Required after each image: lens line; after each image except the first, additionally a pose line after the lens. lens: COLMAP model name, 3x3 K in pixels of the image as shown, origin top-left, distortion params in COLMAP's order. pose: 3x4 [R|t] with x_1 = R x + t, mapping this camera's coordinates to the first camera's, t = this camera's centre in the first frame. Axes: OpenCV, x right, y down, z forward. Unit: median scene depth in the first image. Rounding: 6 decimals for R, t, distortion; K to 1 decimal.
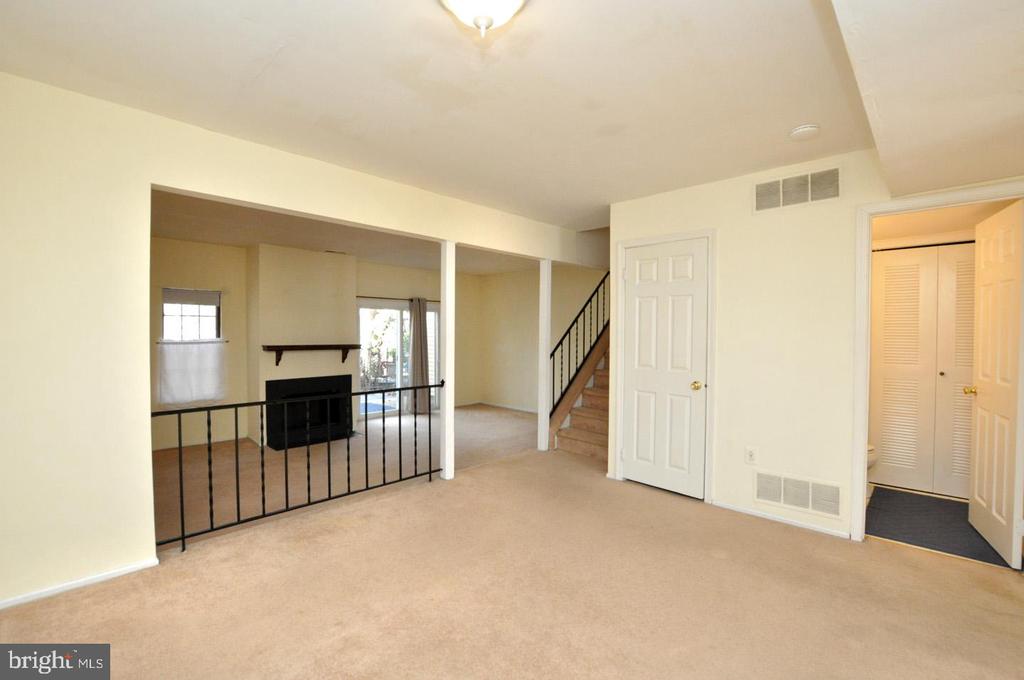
lens RADIAL K [[449.0, 0, 514.5], [0, 449.0, 338.5], [0, 0, 1]] dist [-0.027948, 0.000962]
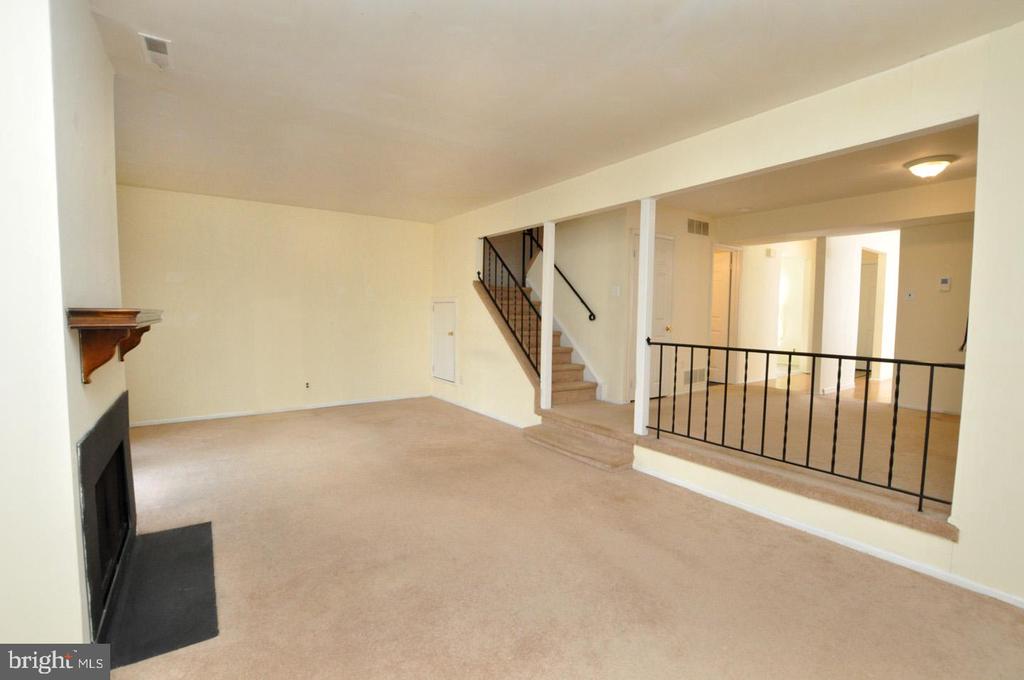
lens RADIAL K [[449.0, 0, 514.5], [0, 449.0, 338.5], [0, 0, 1]] dist [-0.027948, 0.000962]
pose [[0.192435, -0.060461, 0.979445, -0.963162], [0.009940, 0.998169, 0.059664, 0.025298], [-0.981259, -0.001746, 0.192684, 0.885701]]
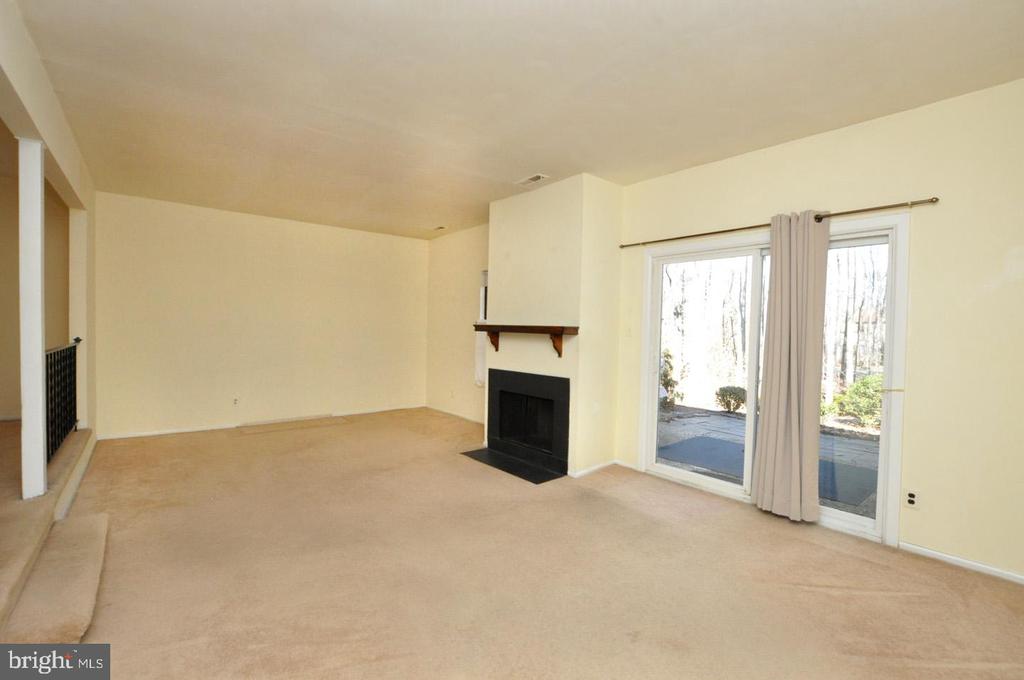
lens RADIAL K [[449.0, 0, 514.5], [0, 449.0, 338.5], [0, 0, 1]] dist [-0.027948, 0.000962]
pose [[-0.123628, 0.017763, -0.992170, 0.333103], [-0.039763, 0.998948, 0.022839, 0.024700], [0.991532, 0.042275, -0.122791, 1.444069]]
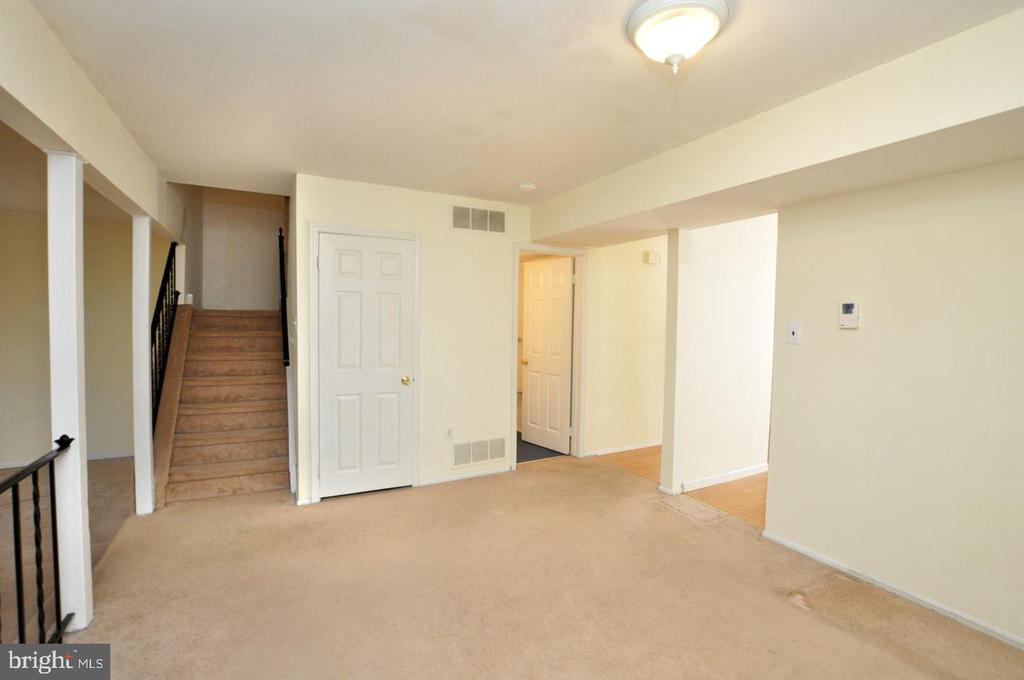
lens RADIAL K [[449.0, 0, 514.5], [0, 449.0, 338.5], [0, 0, 1]] dist [-0.027948, 0.000962]
pose [[0.308650, -0.041579, 0.950267, -0.366571], [0.005778, 0.999108, 0.041839, -0.026086], [-0.951158, -0.007423, 0.308615, 0.306804]]
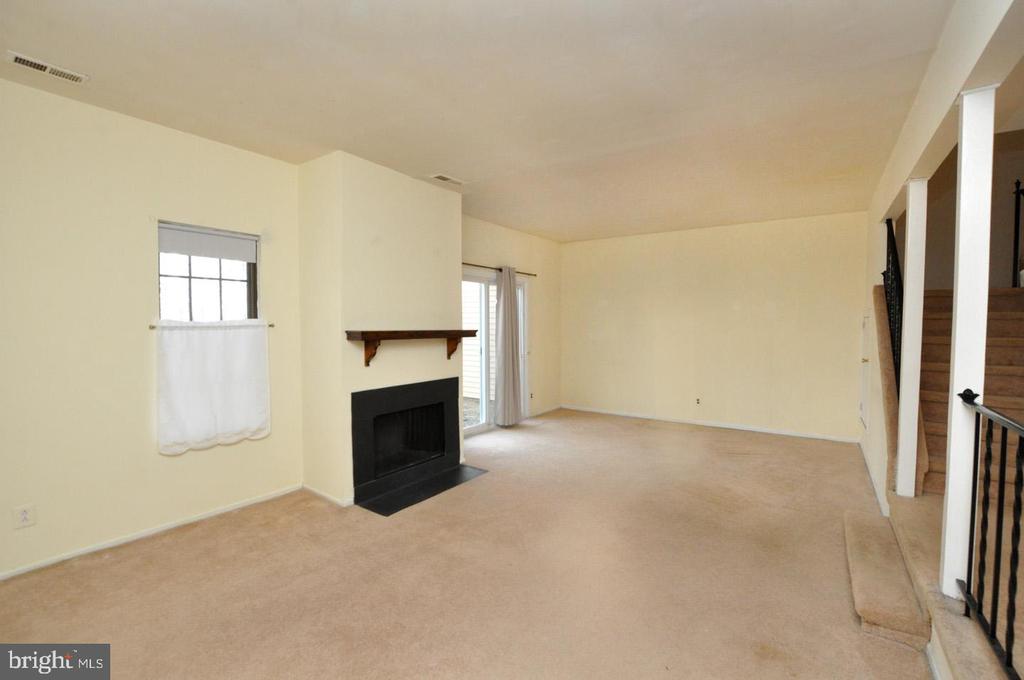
lens RADIAL K [[449.0, 0, 514.5], [0, 449.0, 338.5], [0, 0, 1]] dist [-0.027948, 0.000962]
pose [[0.987308, -0.010077, 0.158496, -0.561563], [0.007855, 0.999862, 0.014639, 0.022824], [-0.158622, -0.013208, 0.987251, 0.507336]]
